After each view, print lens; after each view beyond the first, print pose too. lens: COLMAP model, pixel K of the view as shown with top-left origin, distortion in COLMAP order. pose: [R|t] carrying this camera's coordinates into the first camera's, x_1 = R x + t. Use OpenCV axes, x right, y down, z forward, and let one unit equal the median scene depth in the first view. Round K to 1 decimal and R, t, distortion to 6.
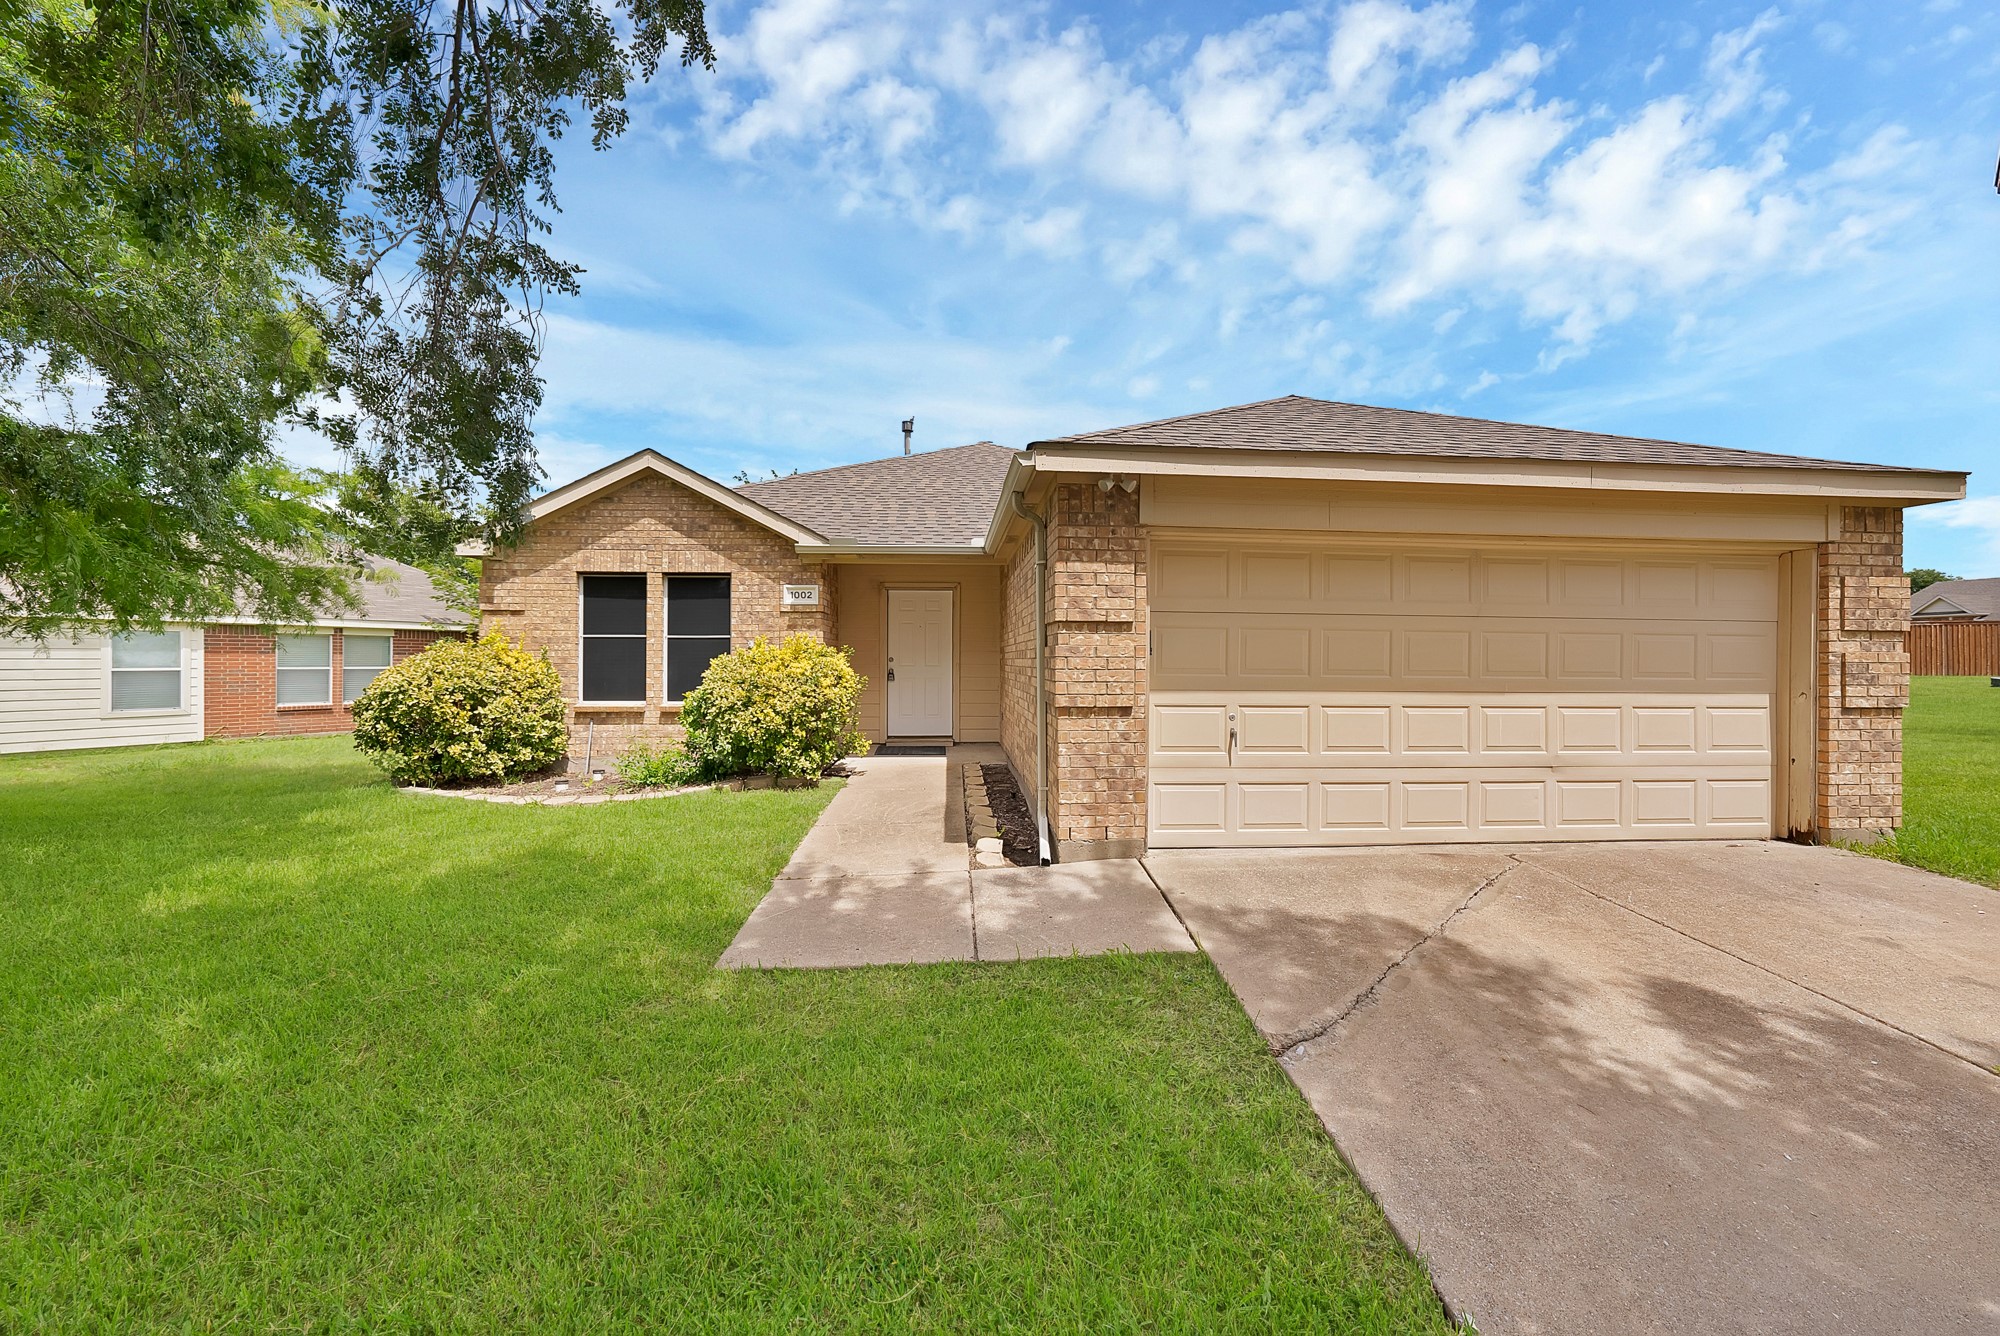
lens RADIAL K [[708.5, 0, 997.9], [0, 708.5, 665.0], [0, 0, 1]] dist [-0.015154, 0.000300]
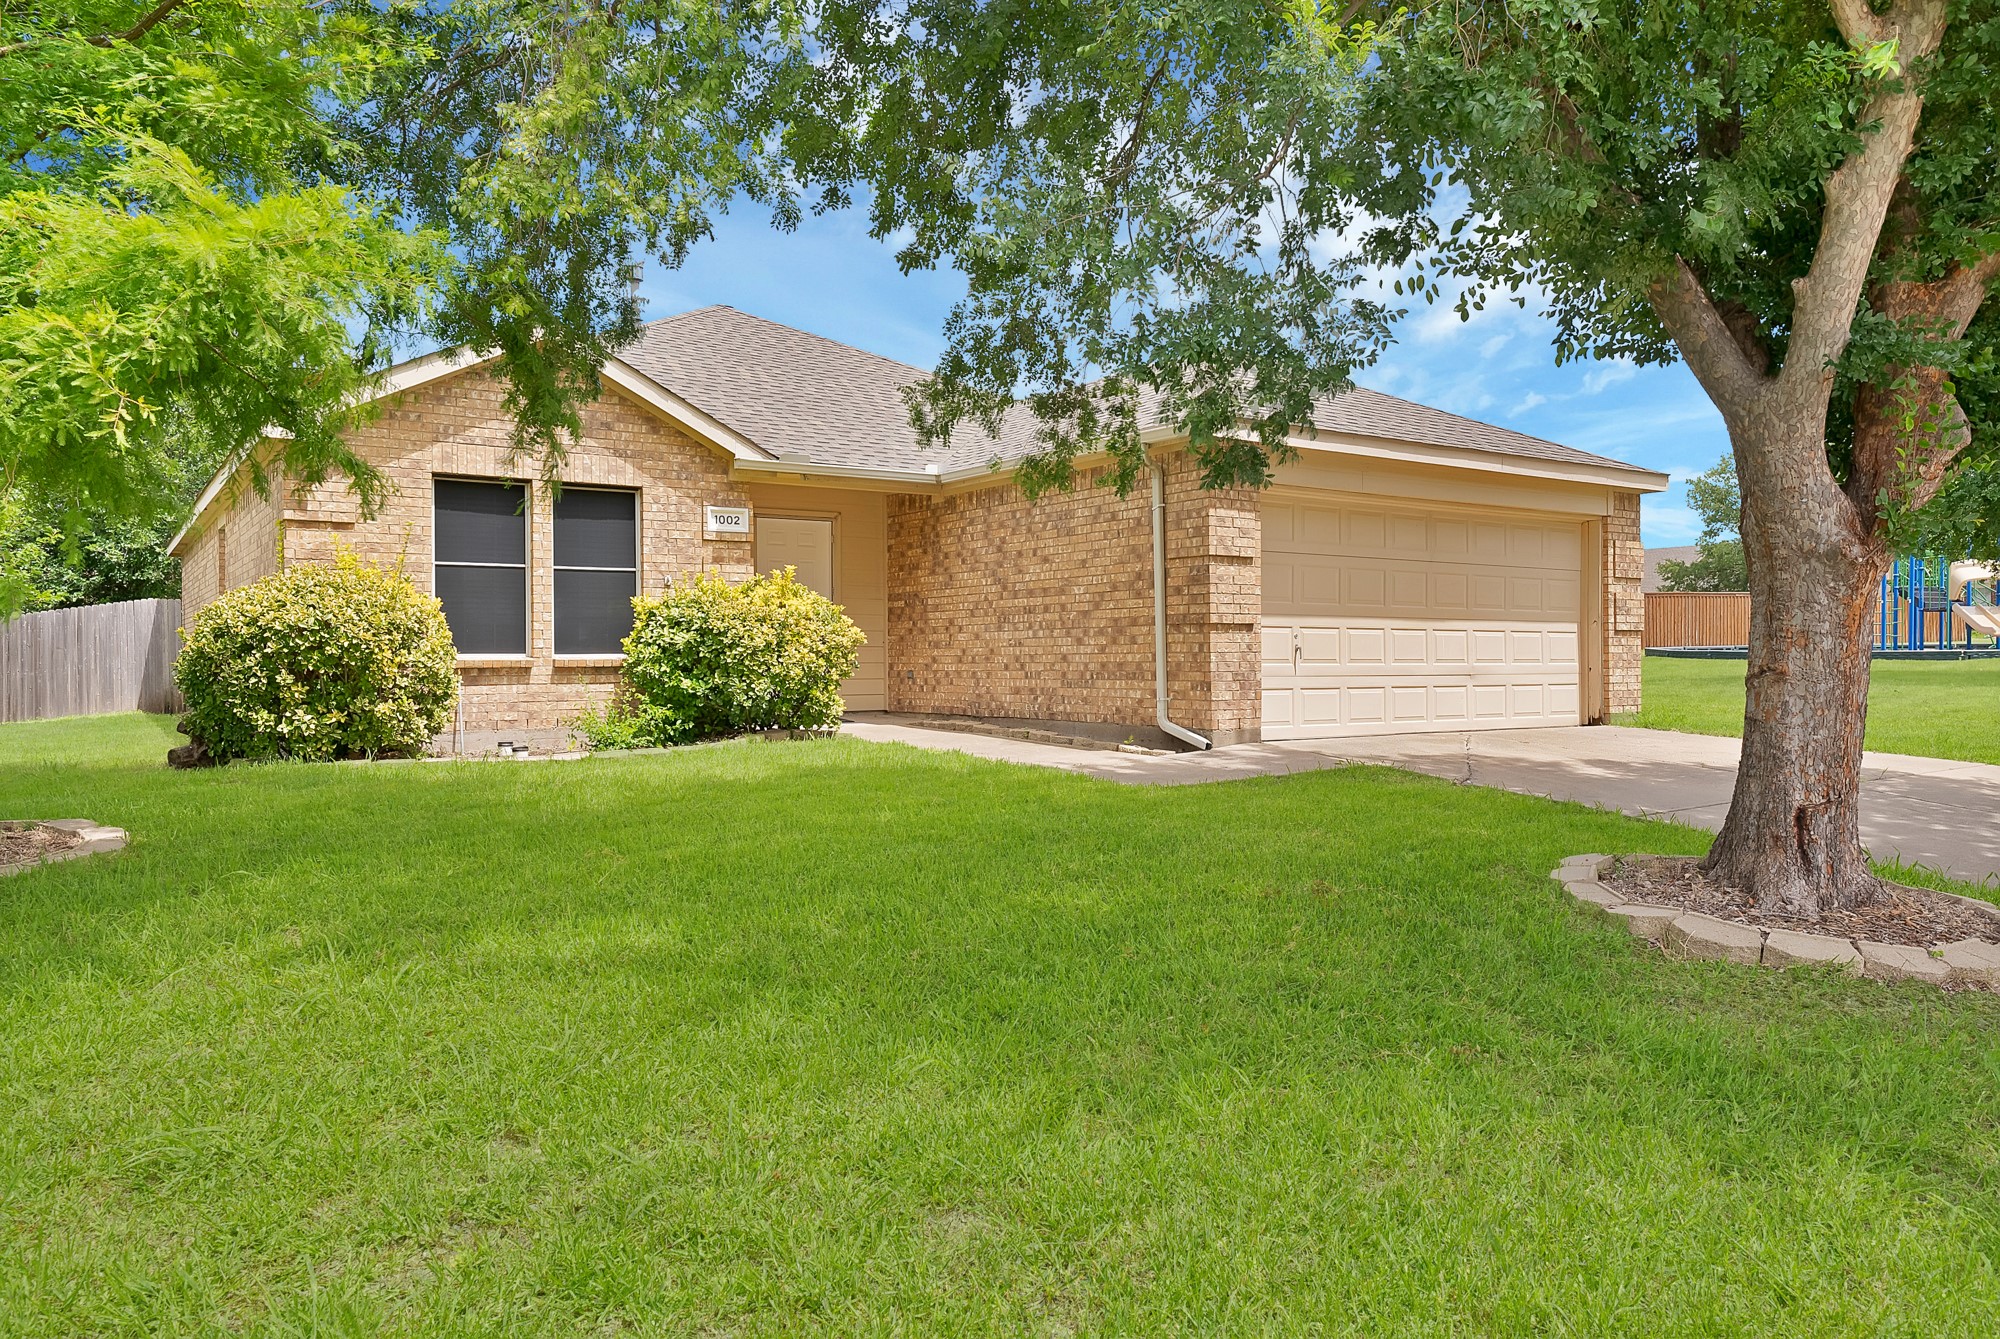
lens RADIAL K [[1329.7, 0, 1000.0], [0, 1329.7, 669.5], [0, 0, 1]] dist [0.044840, 0.002897]
pose [[0.863276, -0.012439, 0.504579, -0.918739], [0.012928, 0.999913, 0.002531, 0.083696], [-0.504567, 0.004339, 0.863362, -0.544137]]
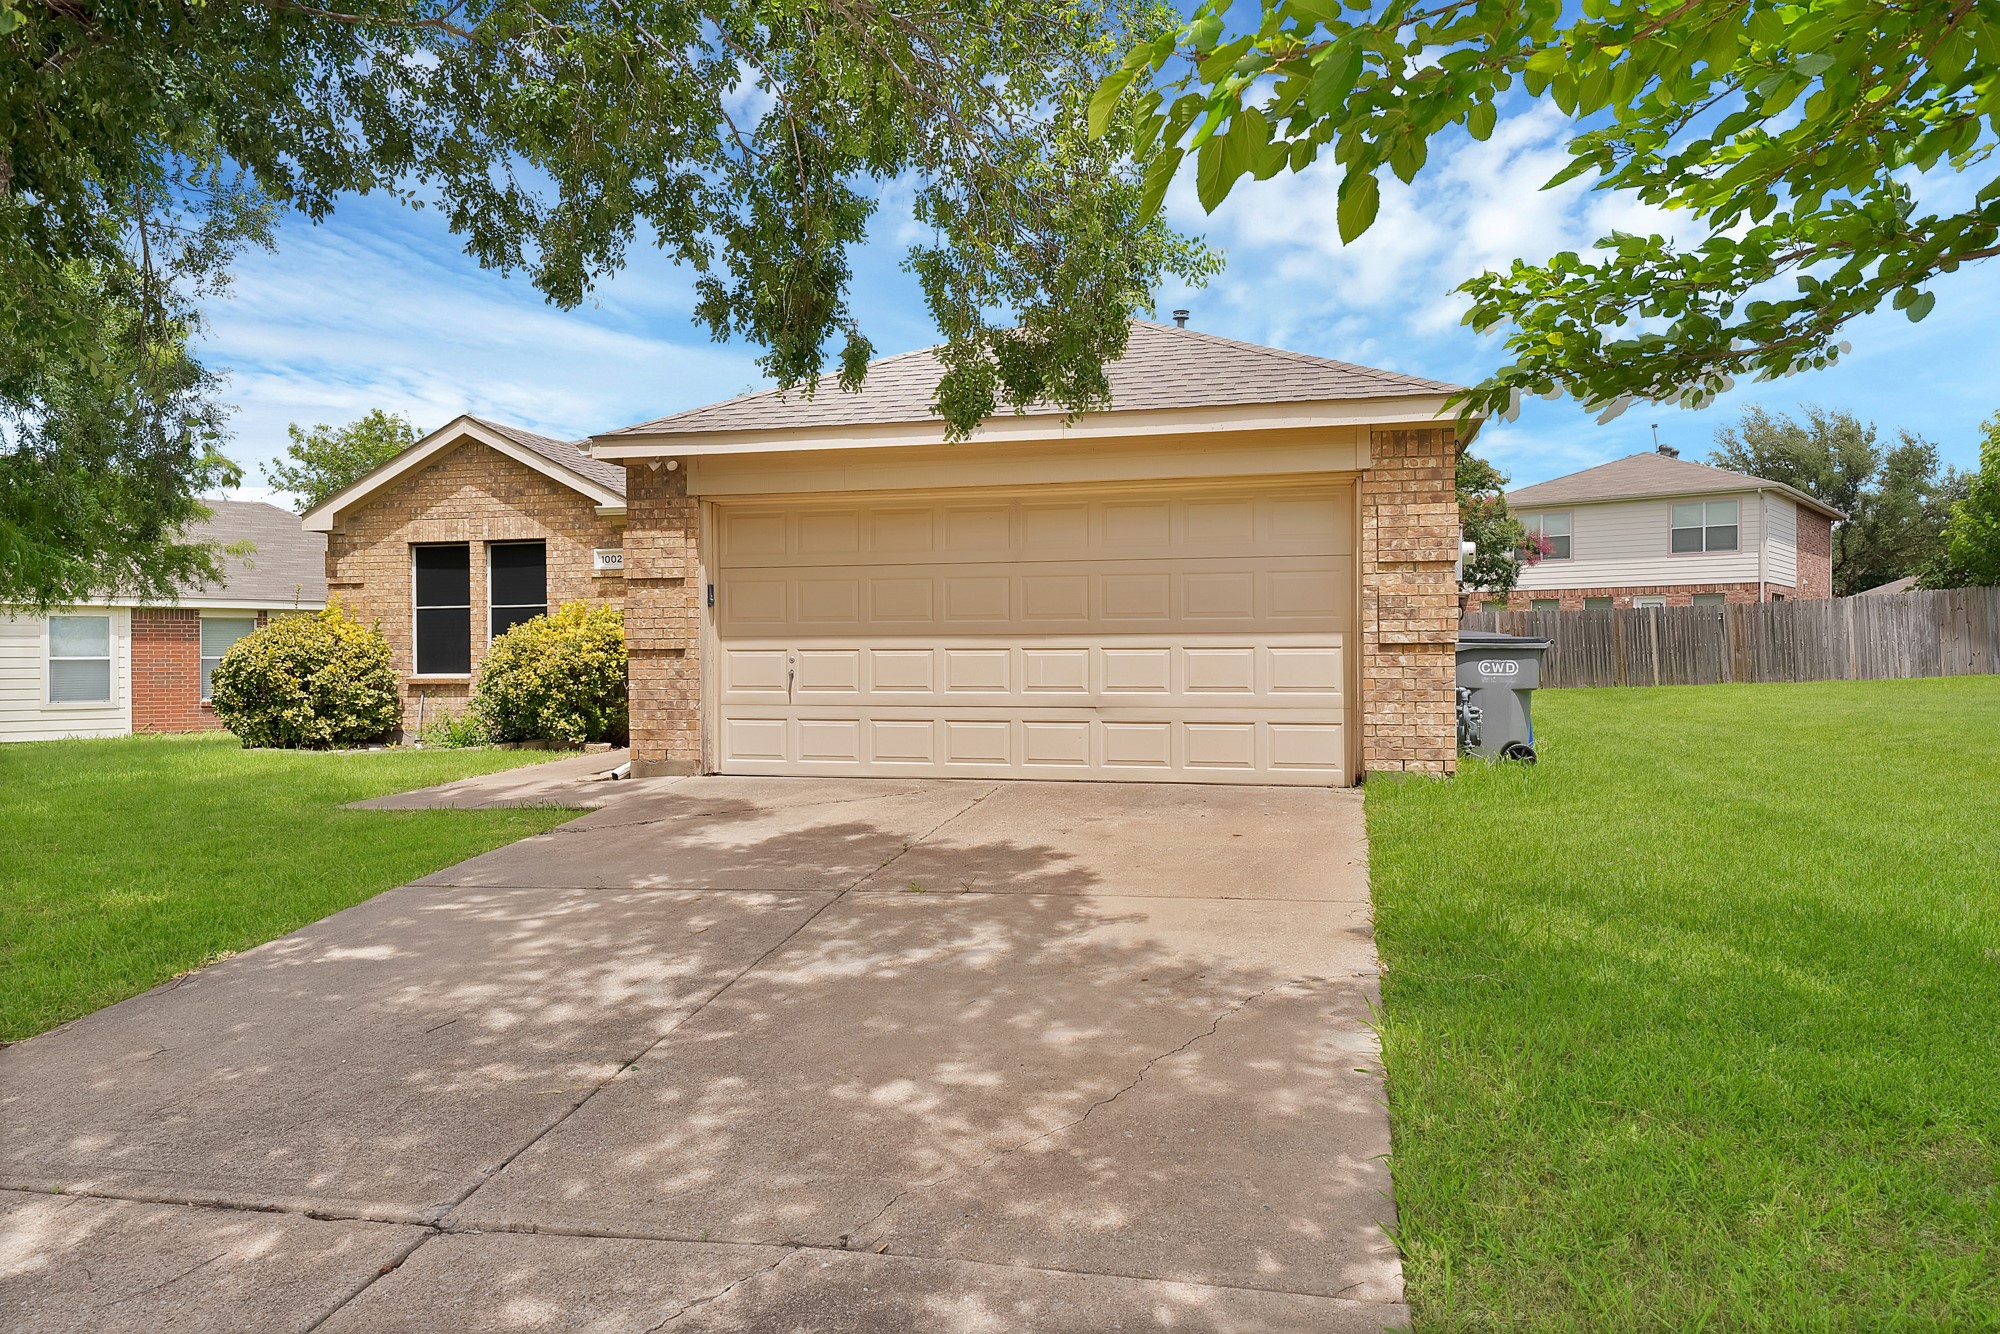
lens RADIAL K [[1329.7, 0, 1000.0], [0, 1329.7, 667.0], [0, 0, 1]] dist [0.044840, 0.002897]
pose [[0.951990, -0.010278, -0.305956, 0.896099], [0.009580, 0.999947, -0.003785, 0.066583], [0.305979, 0.000672, 0.952038, -0.631144]]
